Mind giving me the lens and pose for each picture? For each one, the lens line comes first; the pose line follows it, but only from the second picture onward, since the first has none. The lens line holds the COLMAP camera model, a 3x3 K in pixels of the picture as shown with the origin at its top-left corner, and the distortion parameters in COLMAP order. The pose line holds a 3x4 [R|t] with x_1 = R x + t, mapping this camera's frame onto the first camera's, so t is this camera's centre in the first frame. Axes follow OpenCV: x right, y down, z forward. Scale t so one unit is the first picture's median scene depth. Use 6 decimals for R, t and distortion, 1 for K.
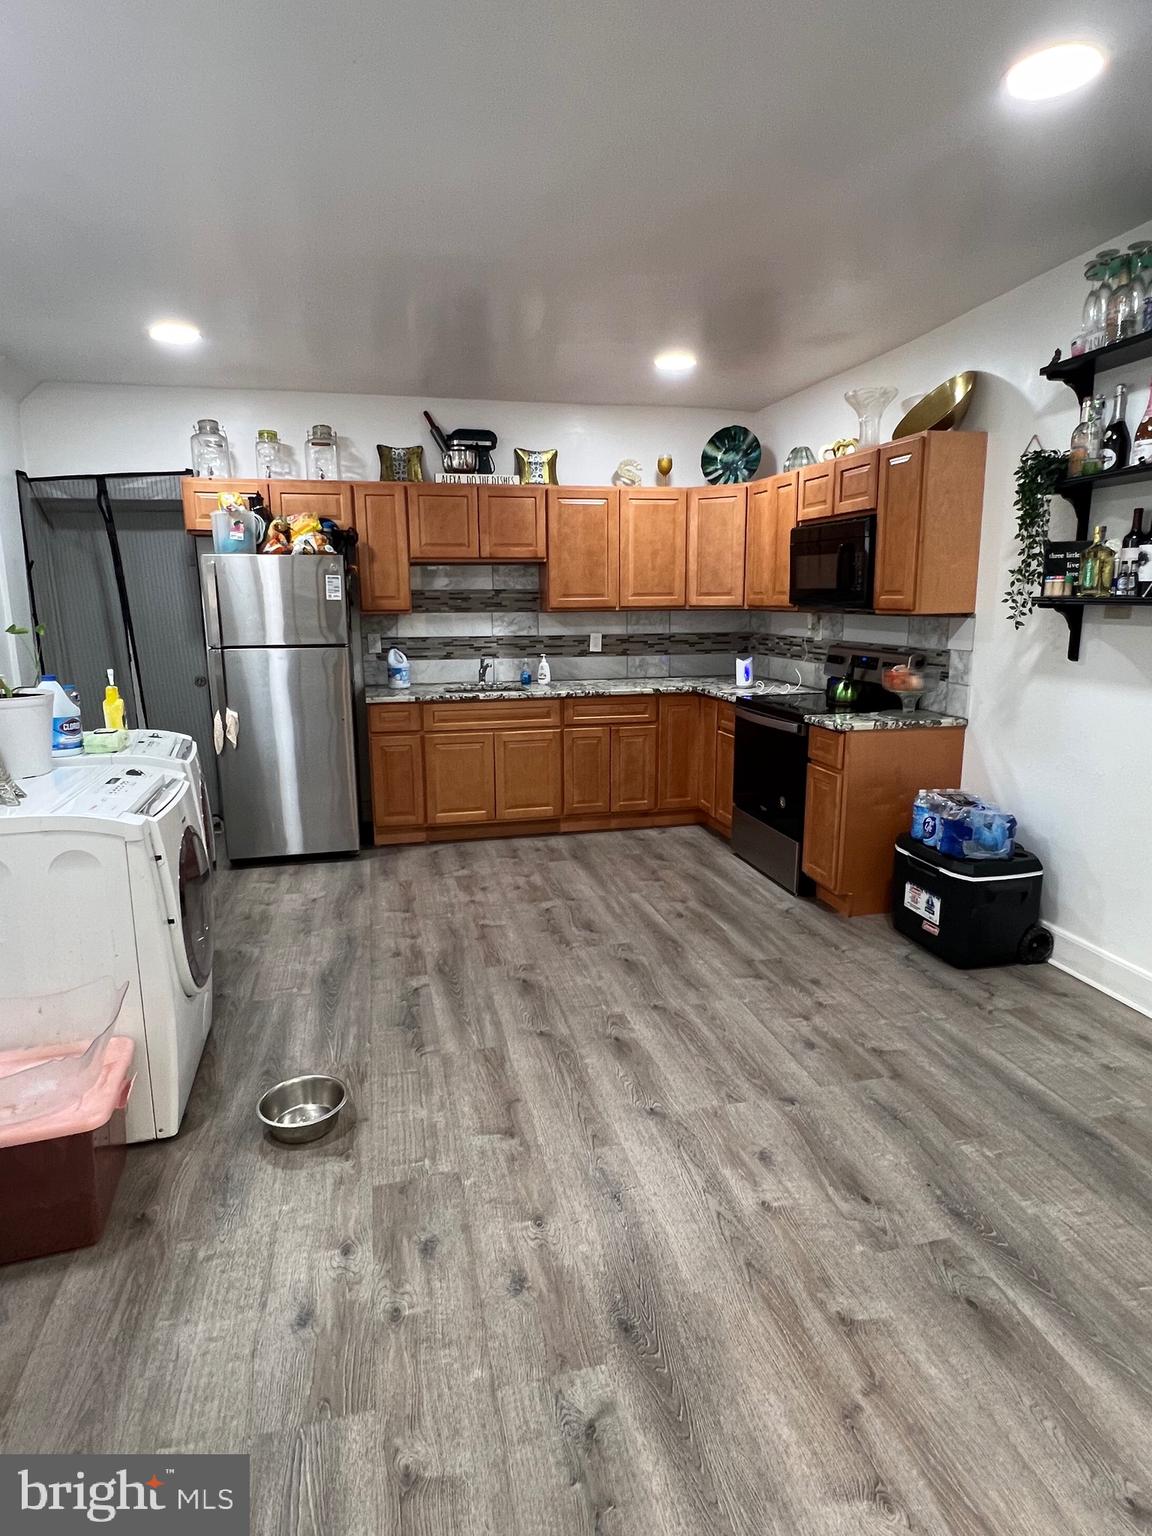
lens RADIAL K [[834.0, 0, 576.0], [0, 834.0, 768.0], [0, 0, 1]] dist [0.002877, 0.000527]
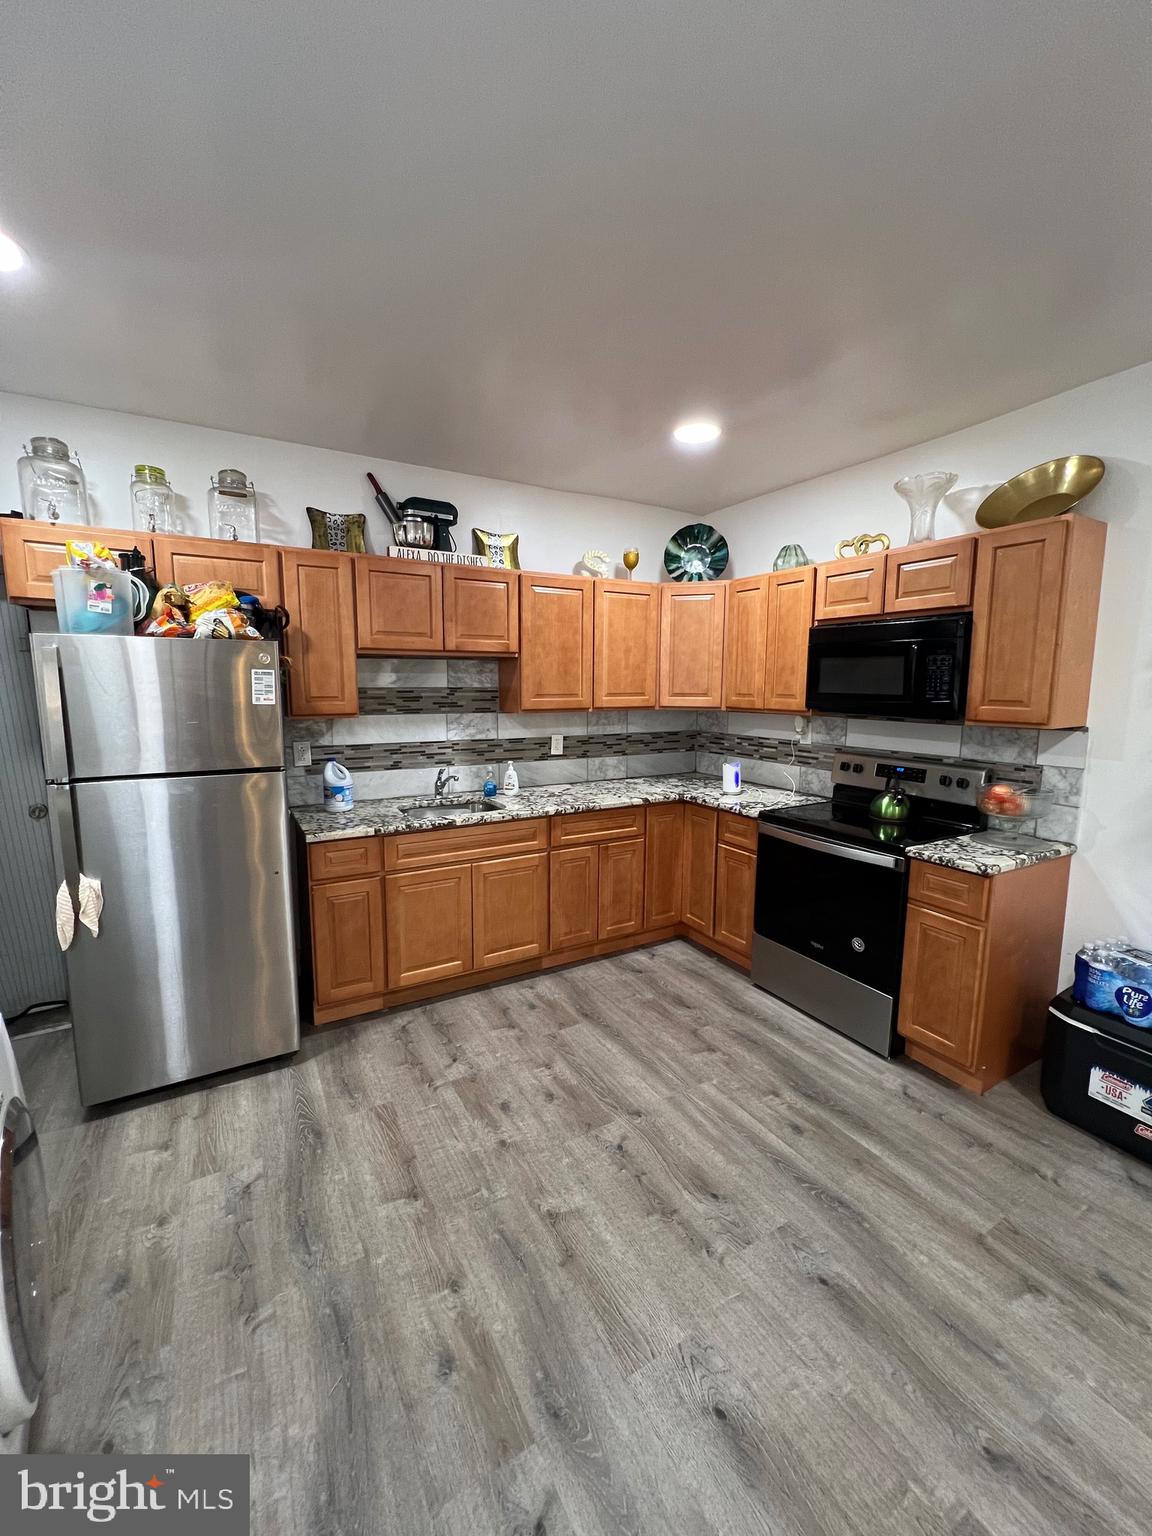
lens RADIAL K [[613.1, 0, 576.0], [0, 613.1, 768.0], [0, 0, 1]] dist [-0.000928, -0.000070]
pose [[0.960911, -0.027211, 0.275518, -0.163614], [0.045455, 0.997160, -0.060047, -0.095638], [-0.273102, 0.070223, 0.959419, 0.398057]]
